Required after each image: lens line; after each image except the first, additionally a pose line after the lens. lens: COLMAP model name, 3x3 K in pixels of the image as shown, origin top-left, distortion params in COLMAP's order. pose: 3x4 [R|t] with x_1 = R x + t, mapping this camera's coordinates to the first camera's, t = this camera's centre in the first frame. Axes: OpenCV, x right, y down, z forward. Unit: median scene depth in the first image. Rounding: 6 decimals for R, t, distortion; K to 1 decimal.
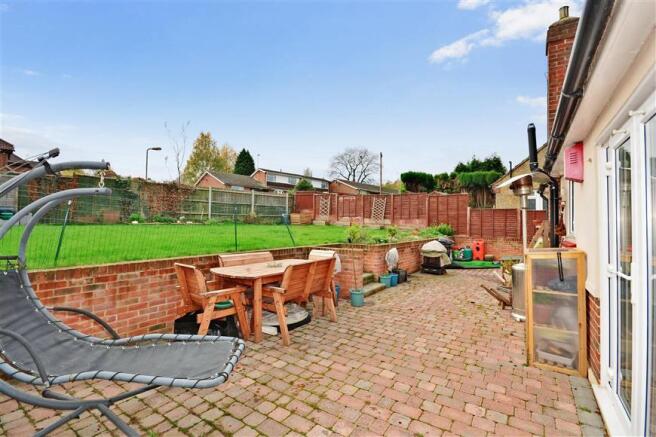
lens RADIAL K [[307.4, 0, 328.0], [0, 307.4, 218.5], [0, 0, 1]] dist [-0.001868, -0.000533]
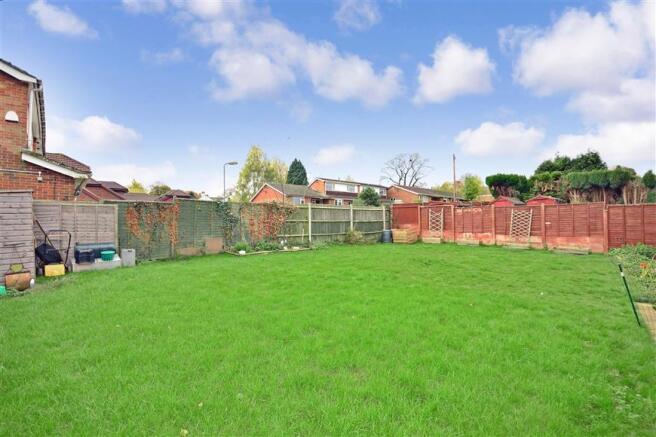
lens RADIAL K [[290.9, 0, 328.0], [0, 290.9, 218.5], [0, 0, 1]] dist [0.000977, 0.000079]
pose [[0.994997, -0.034590, -0.093721, -0.148105], [0.033753, 0.999375, -0.010508, -0.029740], [0.094026, 0.007292, 0.995543, 0.108462]]
